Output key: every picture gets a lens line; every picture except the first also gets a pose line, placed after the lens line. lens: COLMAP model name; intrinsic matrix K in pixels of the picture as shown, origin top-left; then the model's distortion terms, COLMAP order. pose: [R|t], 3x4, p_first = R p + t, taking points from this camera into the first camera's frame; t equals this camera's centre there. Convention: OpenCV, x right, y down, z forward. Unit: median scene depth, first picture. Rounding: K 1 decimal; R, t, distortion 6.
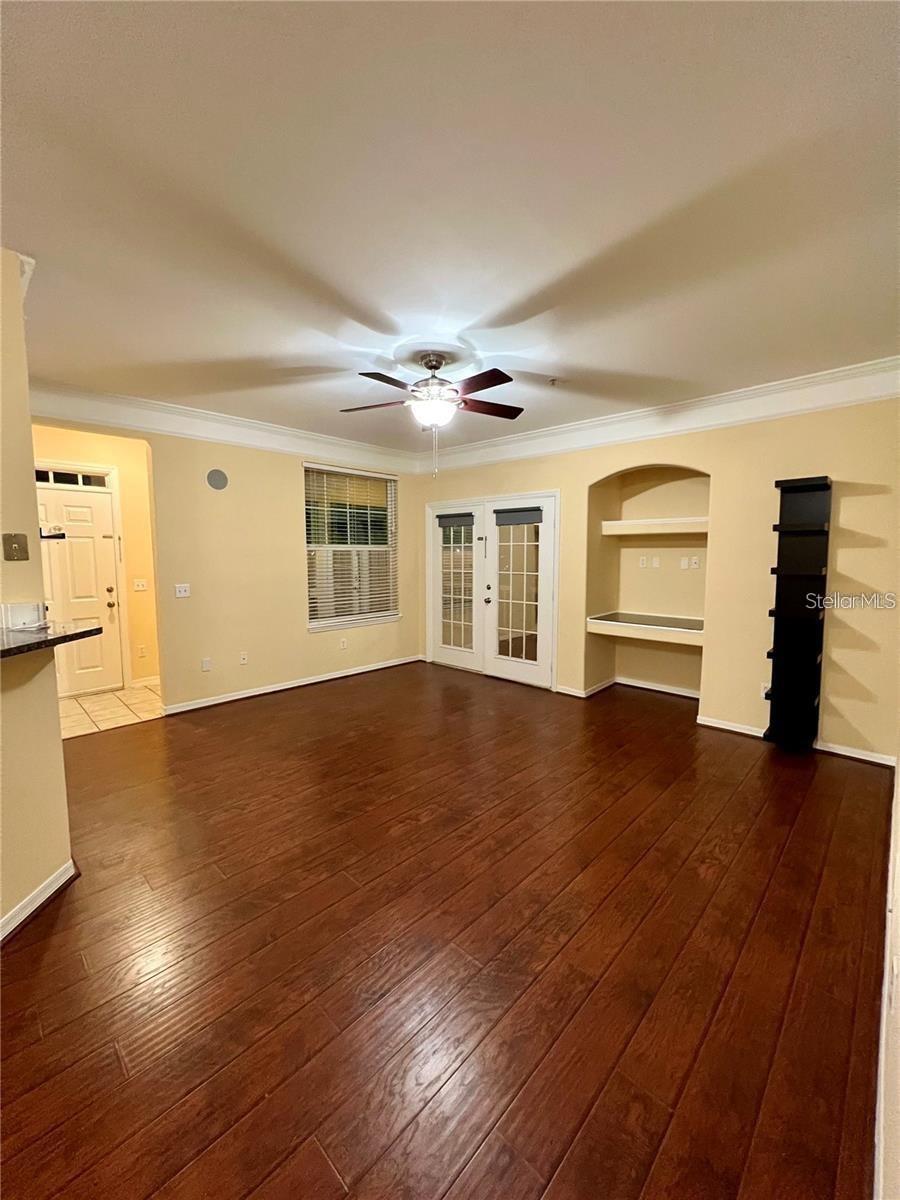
lens RADIAL K [[478.2, 0, 449.9], [0, 478.2, 596.9], [0, 0, 1]] dist [-0.003045, -0.000288]
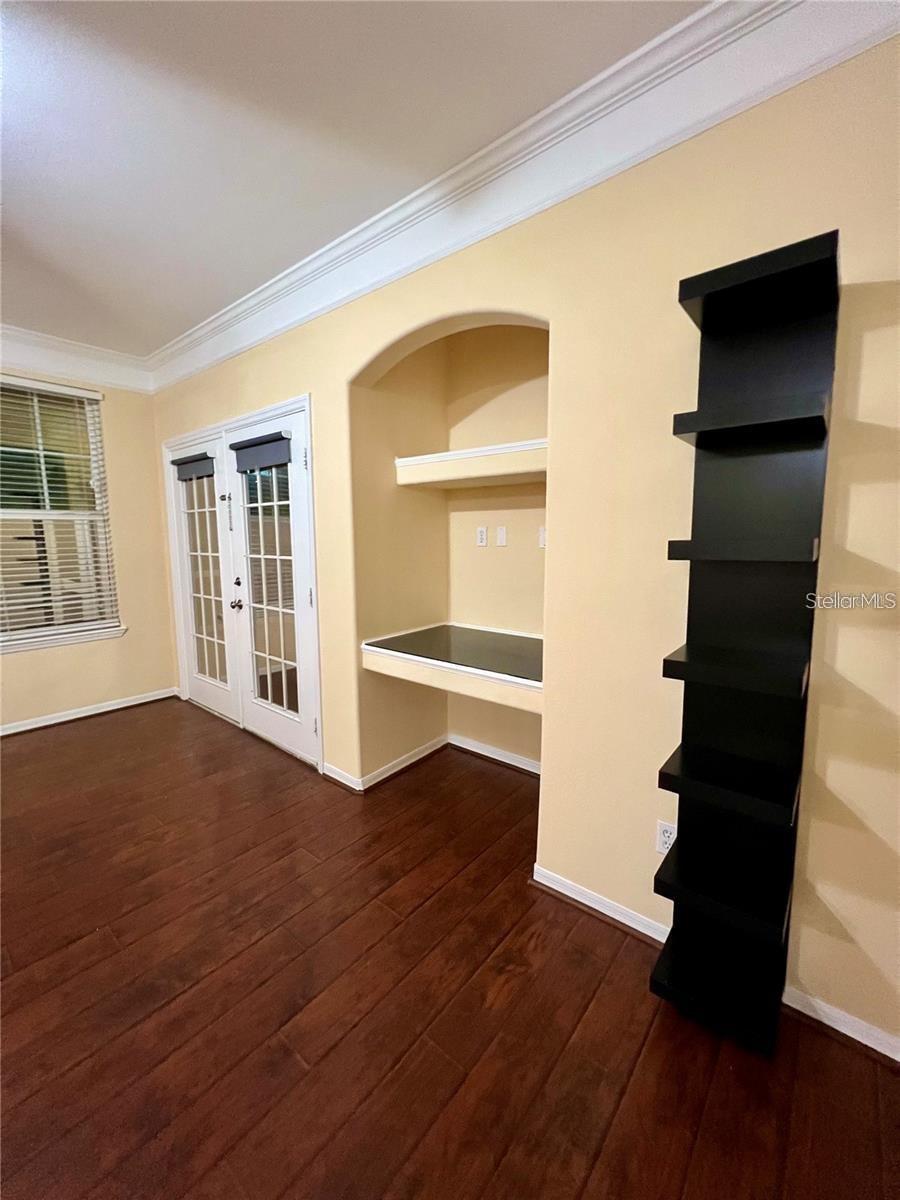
lens RADIAL K [[479.5, 0, 454.6], [0, 479.5, 595.4], [0, 0, 1]] dist [-0.001281, -0.000014]
pose [[0.996747, -0.008319, 0.080164, 0.317250], [0.006155, 0.999611, 0.027200, -0.019122], [-0.080359, -0.026618, 0.996410, 0.429745]]
